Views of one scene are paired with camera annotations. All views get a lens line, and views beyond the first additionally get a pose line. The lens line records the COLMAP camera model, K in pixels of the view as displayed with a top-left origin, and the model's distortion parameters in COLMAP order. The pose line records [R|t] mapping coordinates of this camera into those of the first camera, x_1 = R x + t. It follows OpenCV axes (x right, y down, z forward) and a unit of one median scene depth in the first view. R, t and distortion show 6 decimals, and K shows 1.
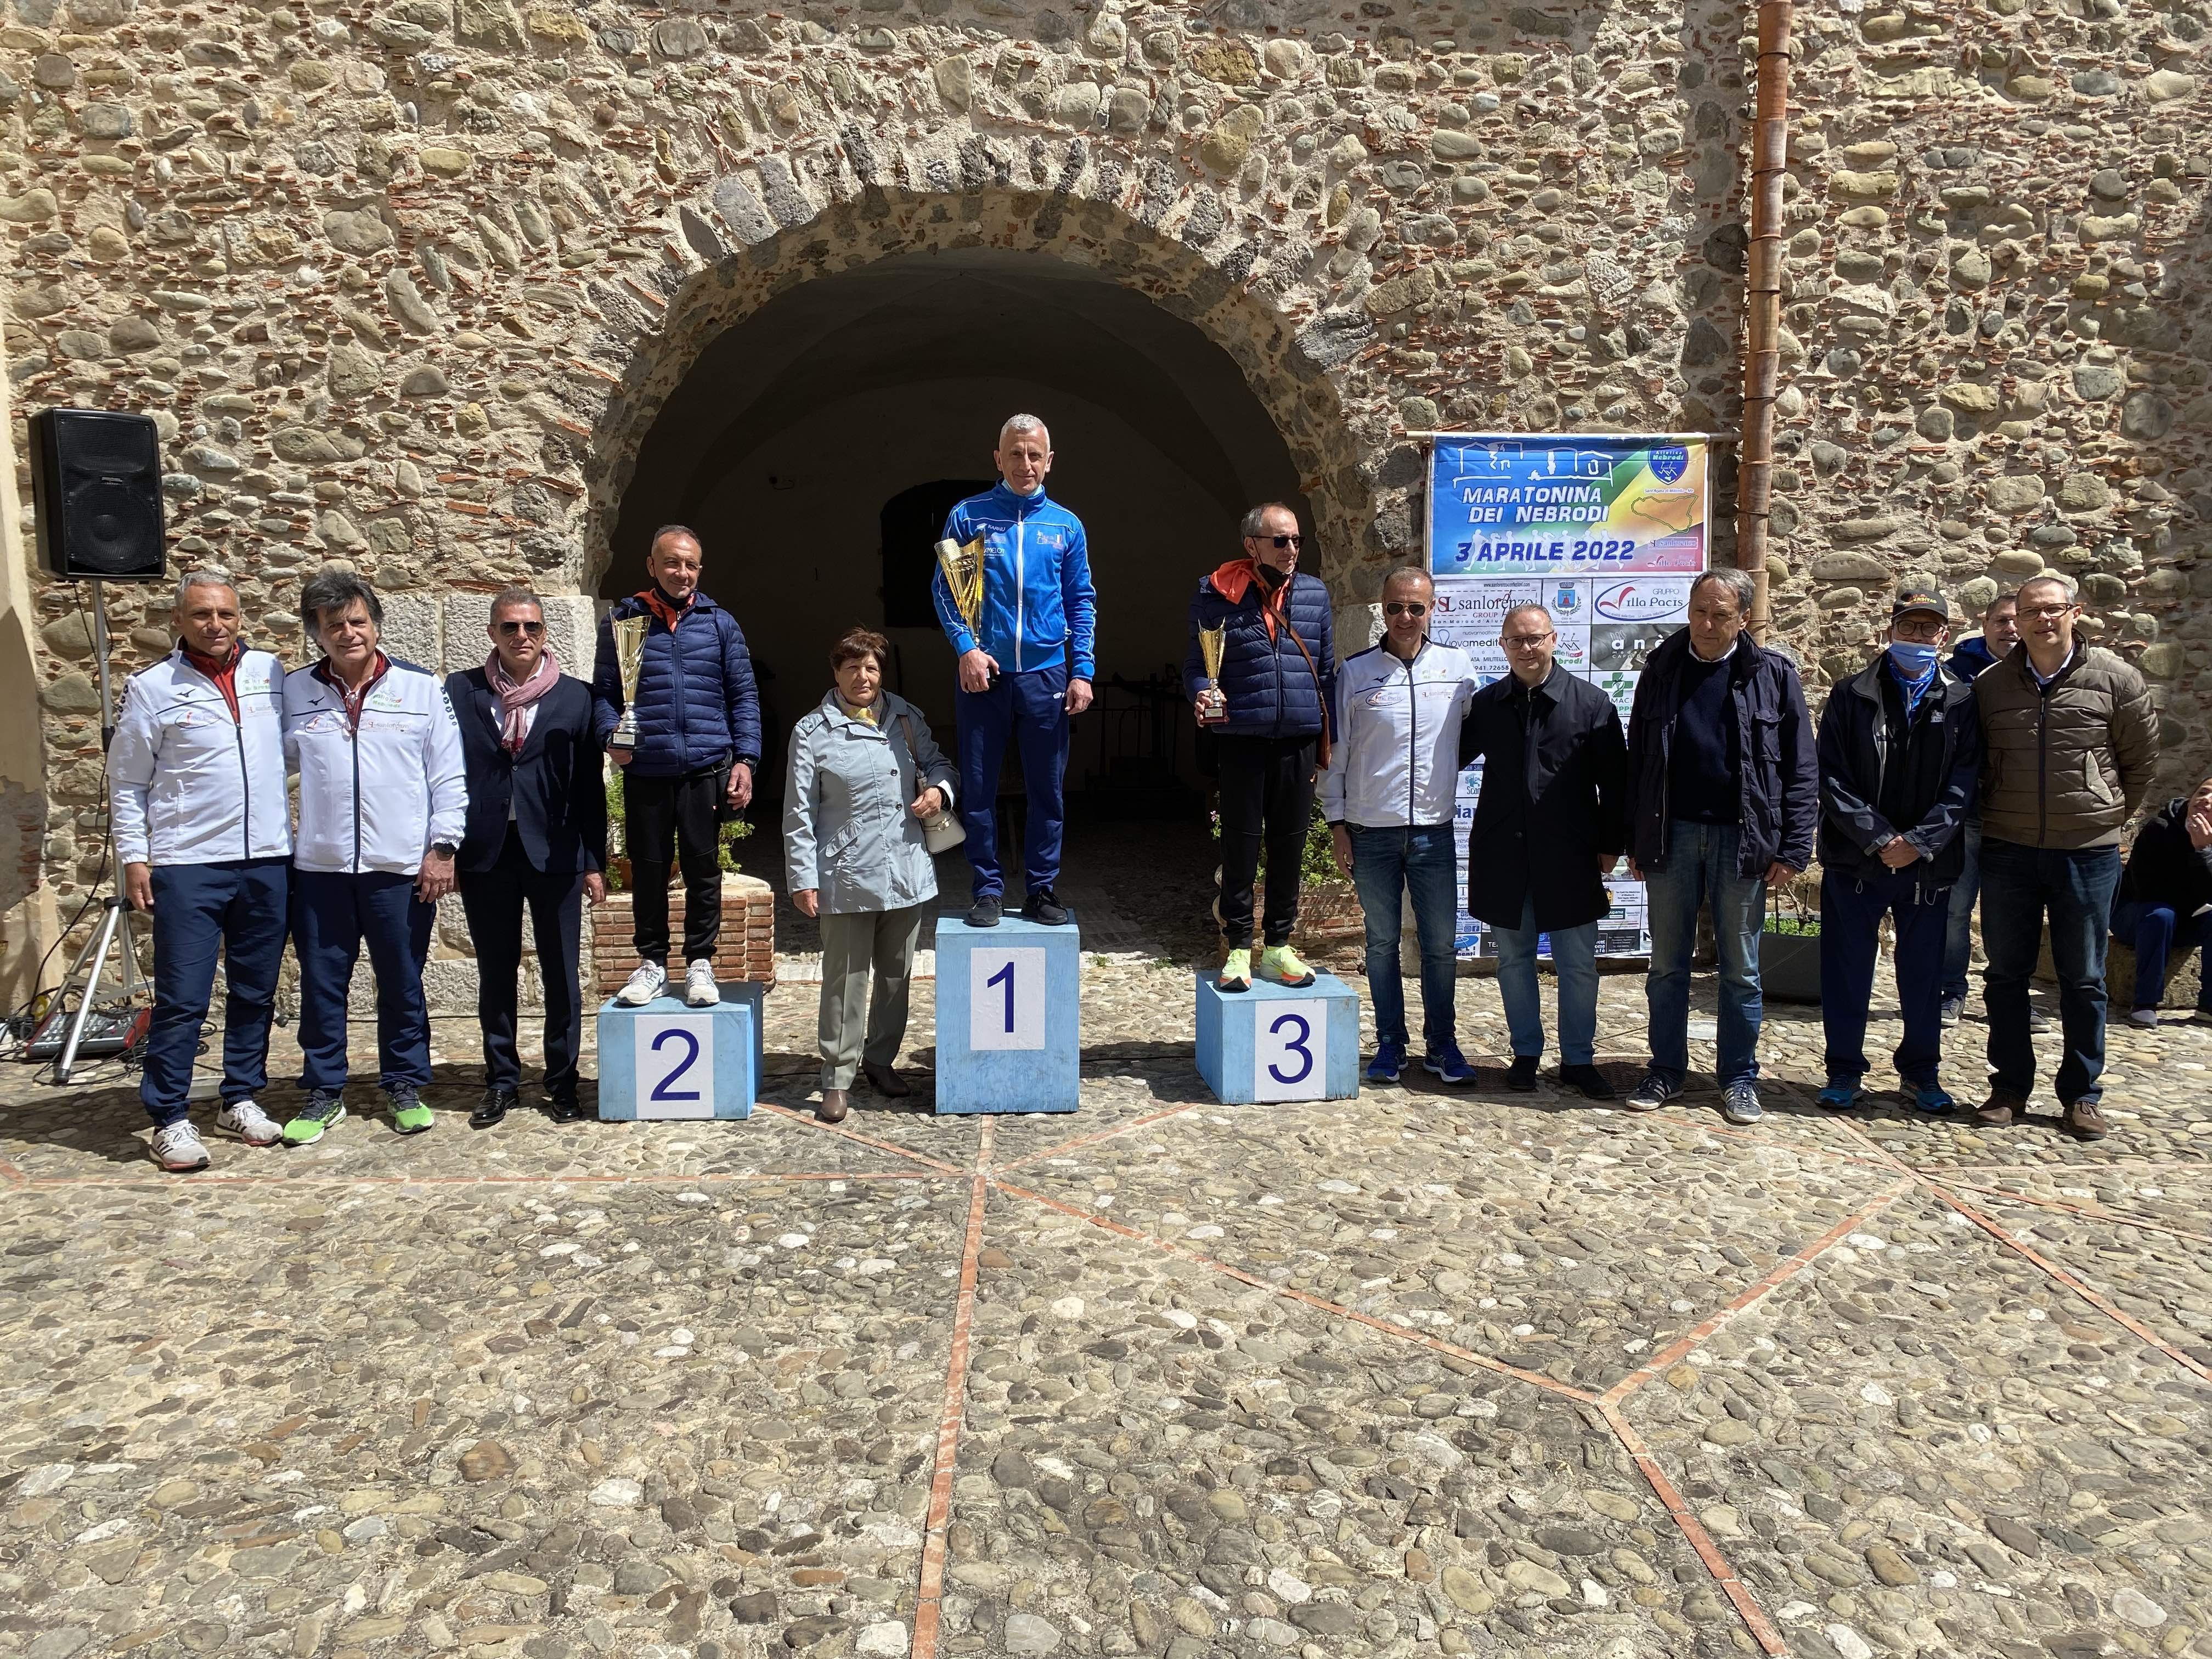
lens RADIAL K [[1656.0, 0, 1111.3], [0, 1656.0, 840.6], [0, 0, 1]] dist [0.011970, -0.001771]
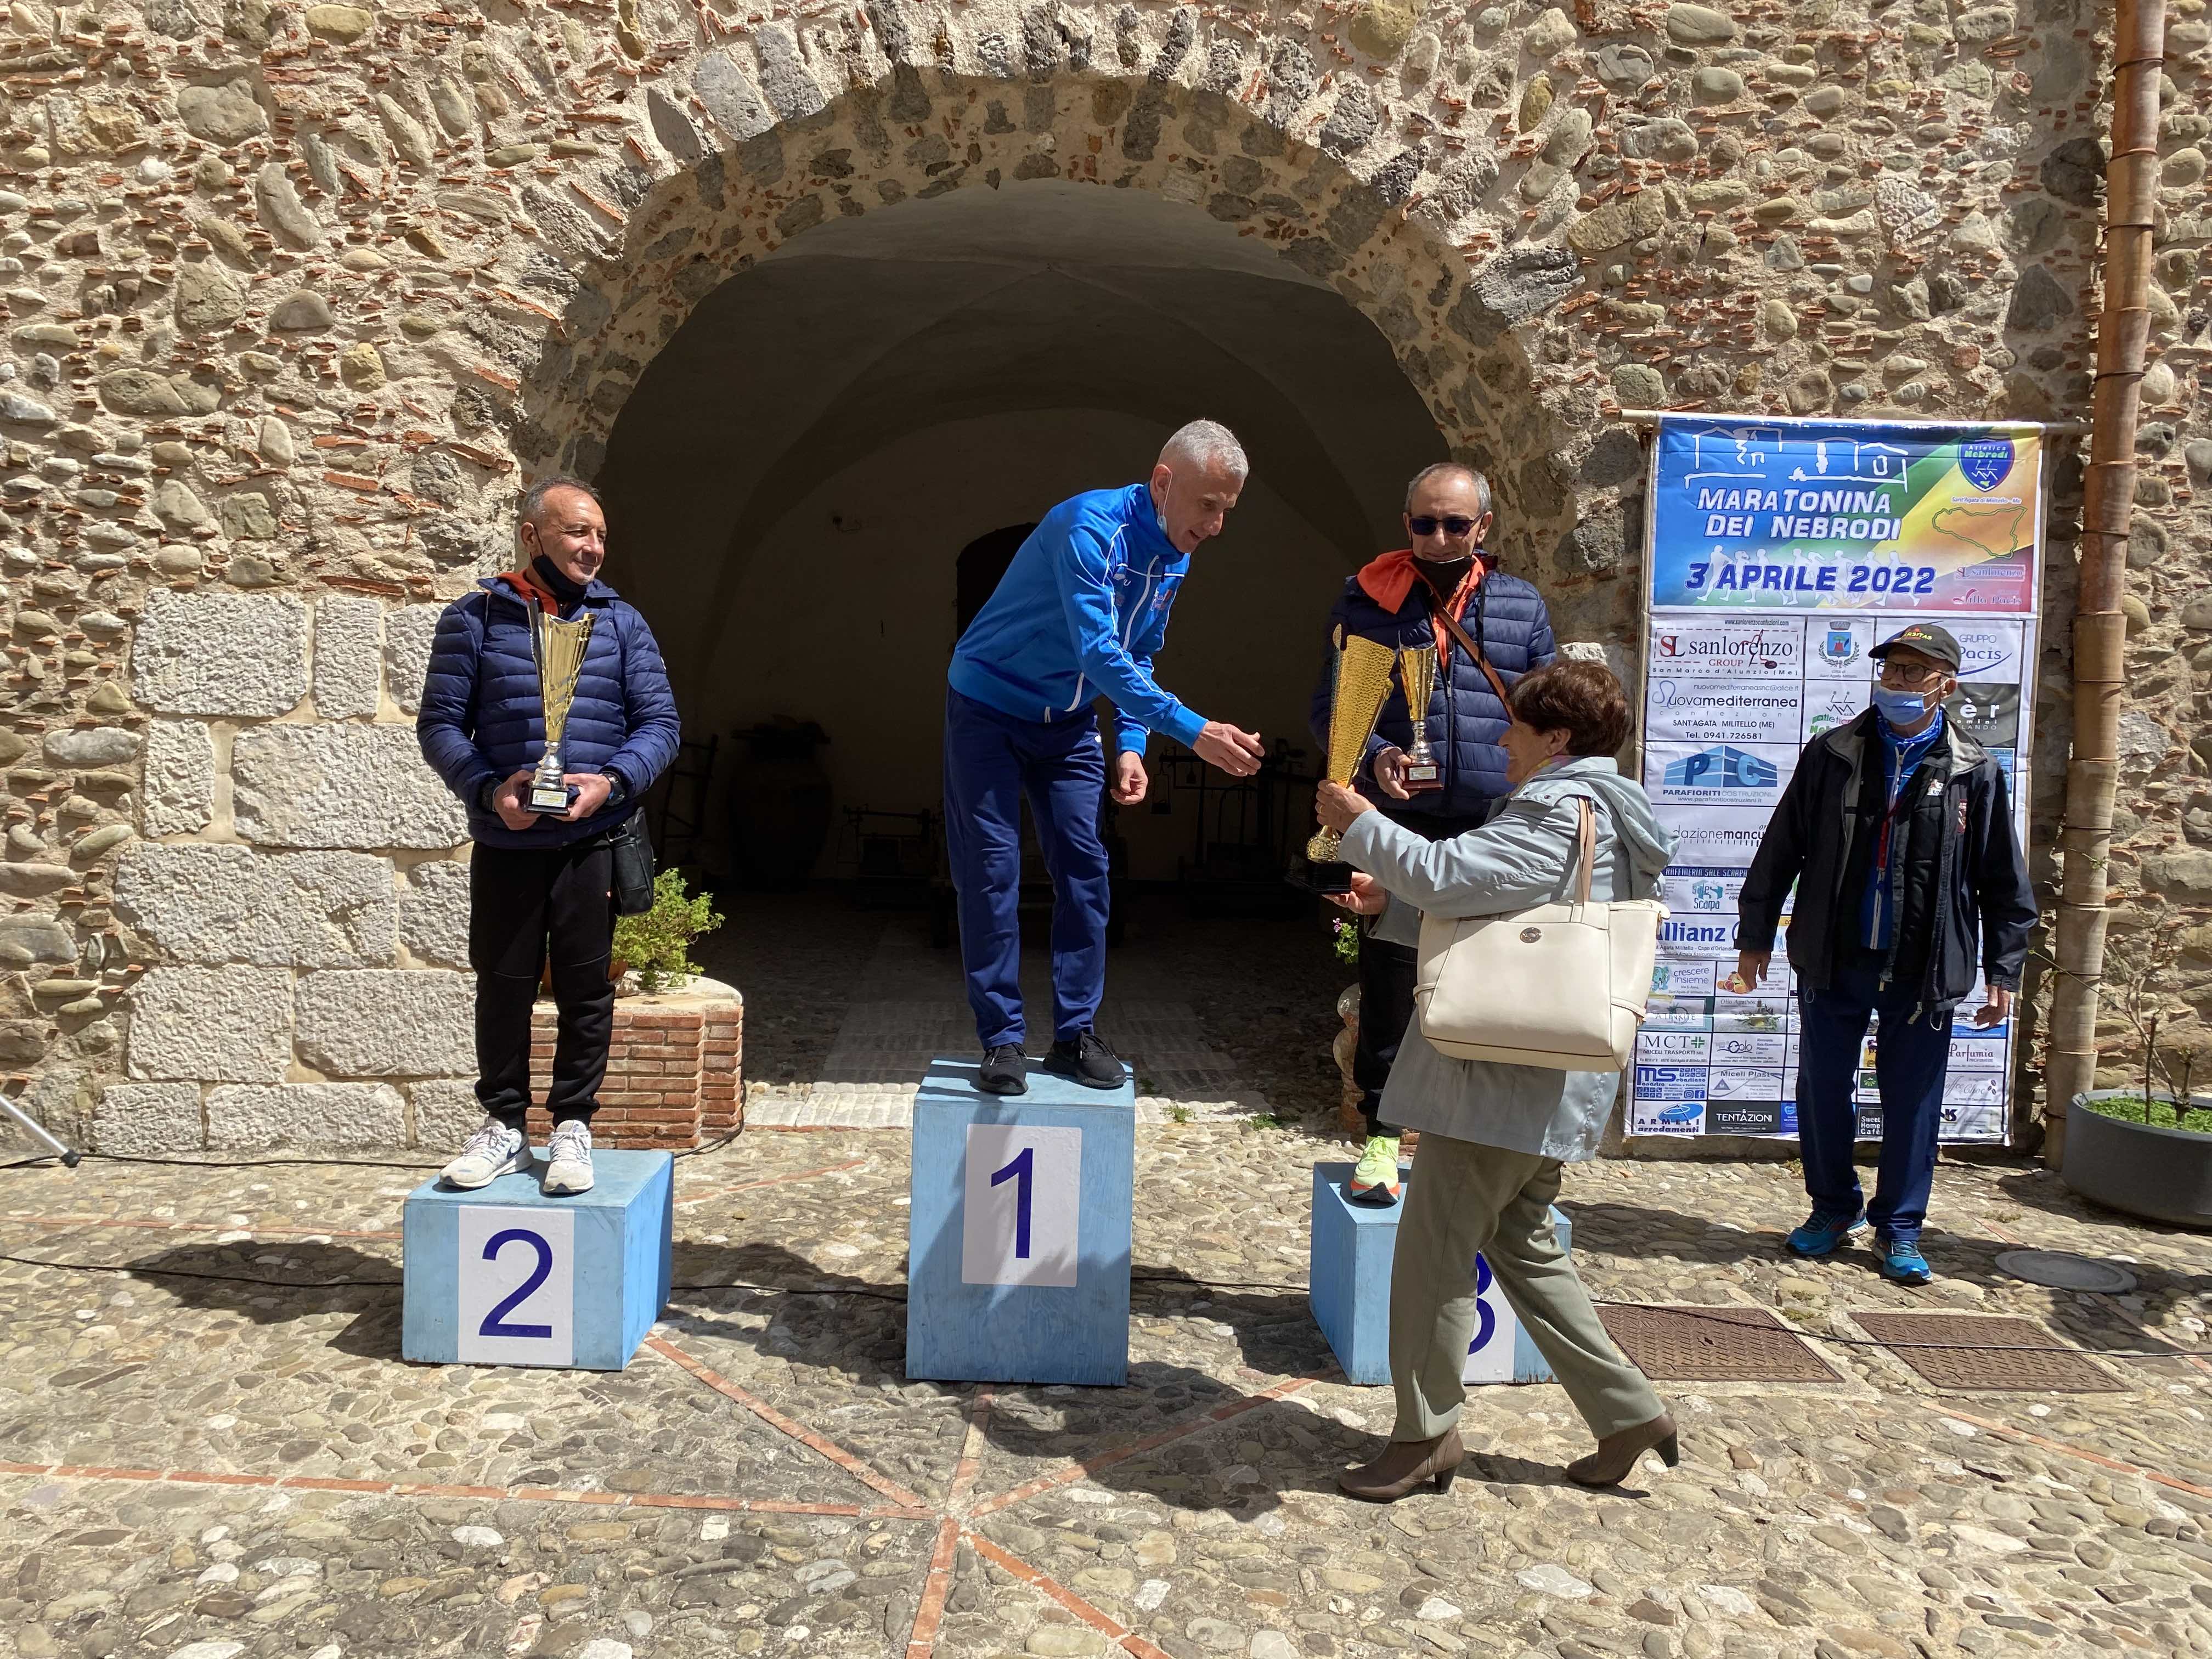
lens RADIAL K [[1656.0, 0, 1084.2], [0, 1656.0, 832.3], [0, 0, 1]] dist [0.011970, -0.001771]
pose [[0.996293, 0.032469, -0.079658, 0.006980], [-0.036989, 0.997748, -0.055949, -0.012217], [0.077662, 0.058689, 0.995251, 0.281021]]
